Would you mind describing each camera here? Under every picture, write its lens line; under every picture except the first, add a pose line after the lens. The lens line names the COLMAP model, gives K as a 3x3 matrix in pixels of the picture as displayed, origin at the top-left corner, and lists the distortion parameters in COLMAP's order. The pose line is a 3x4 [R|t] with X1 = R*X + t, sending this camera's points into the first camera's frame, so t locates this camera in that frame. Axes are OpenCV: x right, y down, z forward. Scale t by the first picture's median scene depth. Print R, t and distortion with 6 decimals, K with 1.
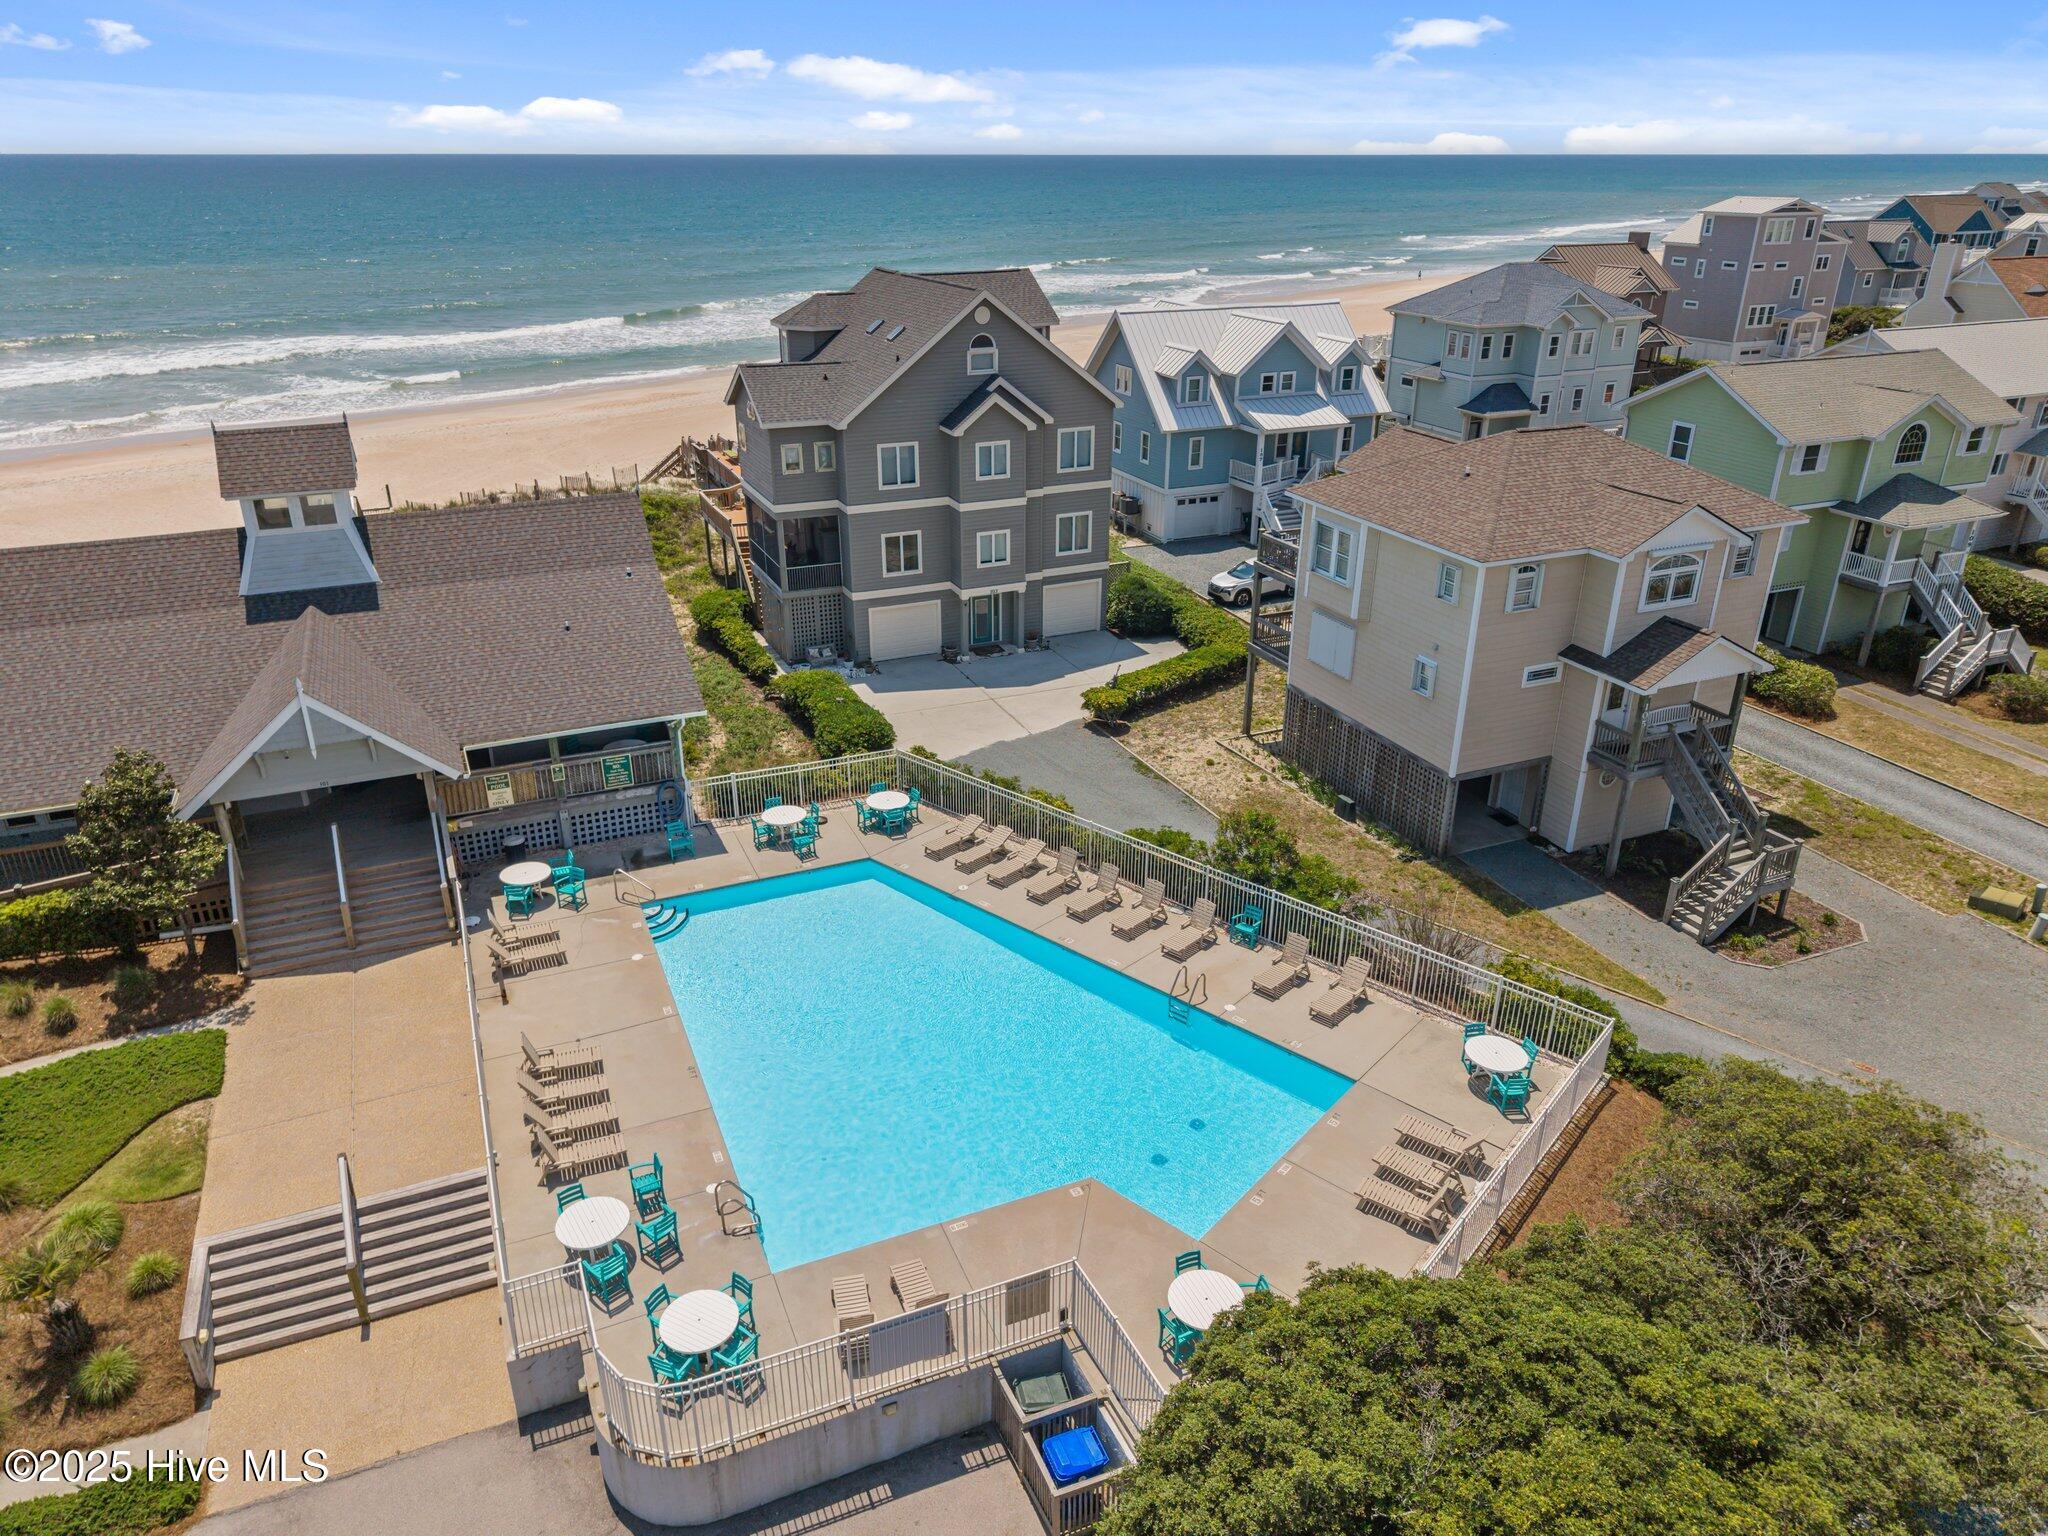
lens RADIAL K [[1375.3, 0, 1013.1], [0, 1375.3, 770.6], [0, 0, 1]] dist [0.020128, -0.015504]
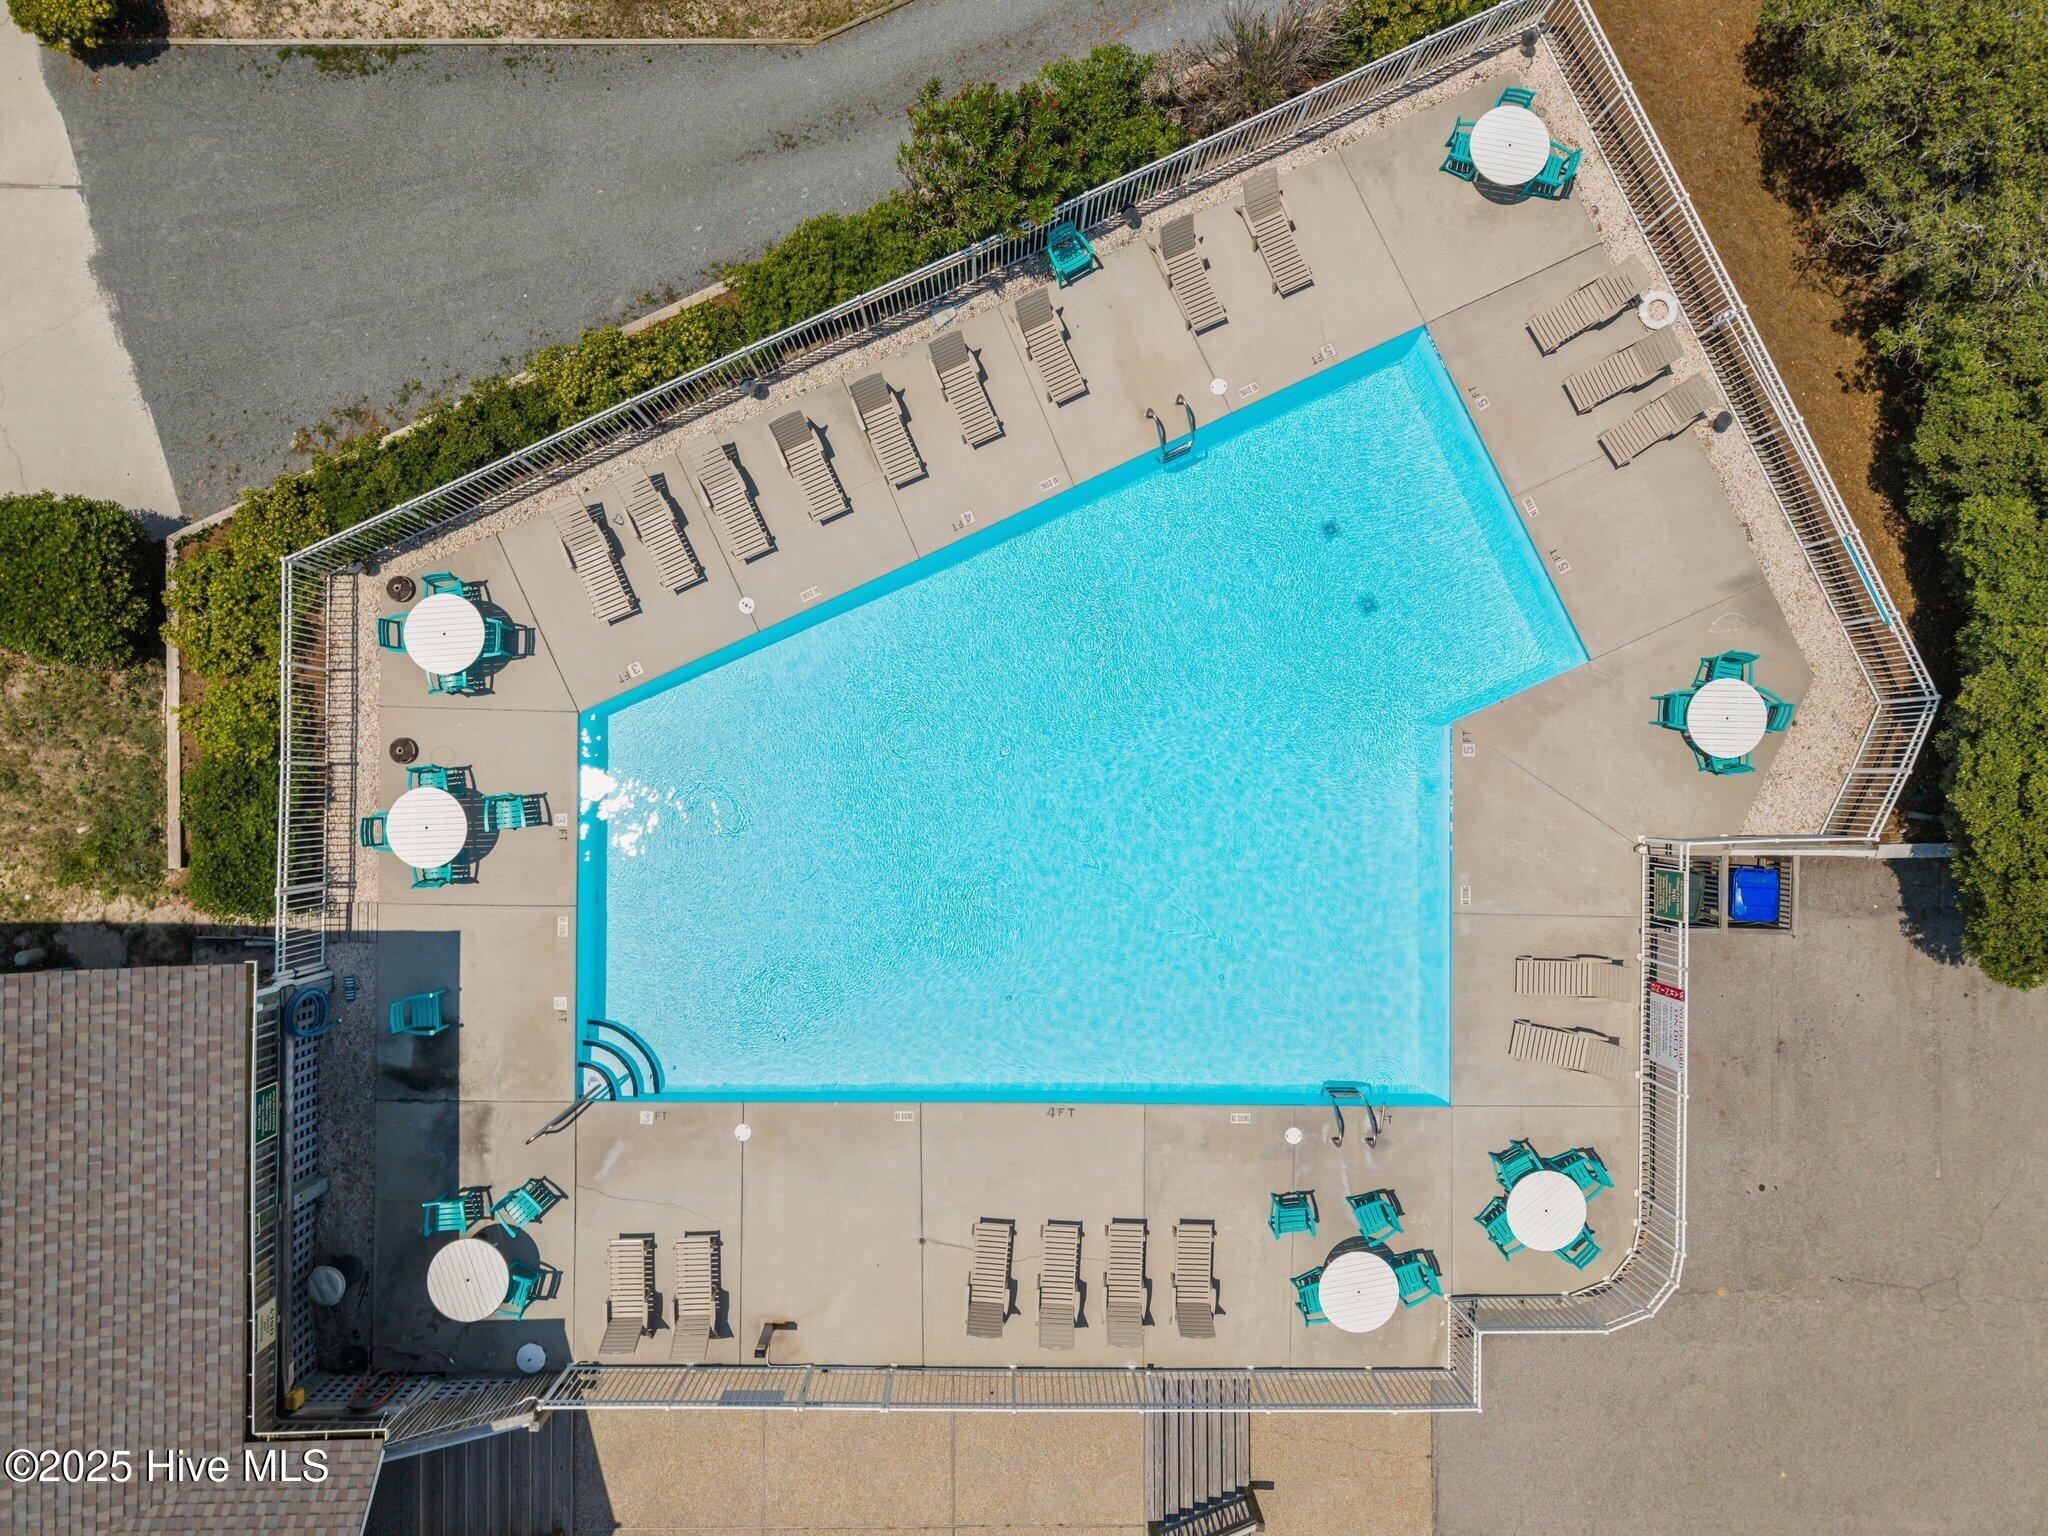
lens RADIAL K [[1387.1, 0, 1030.9], [0, 1387.1, 777.9], [0, 0, 1]] dist [-0.002594, 0.001945]
pose [[0.400806, -0.915960, 0.019275, -0.068827], [0.364072, 0.178547, 0.914096, -0.414181], [-0.840717, -0.359358, 0.405038, 0.620181]]
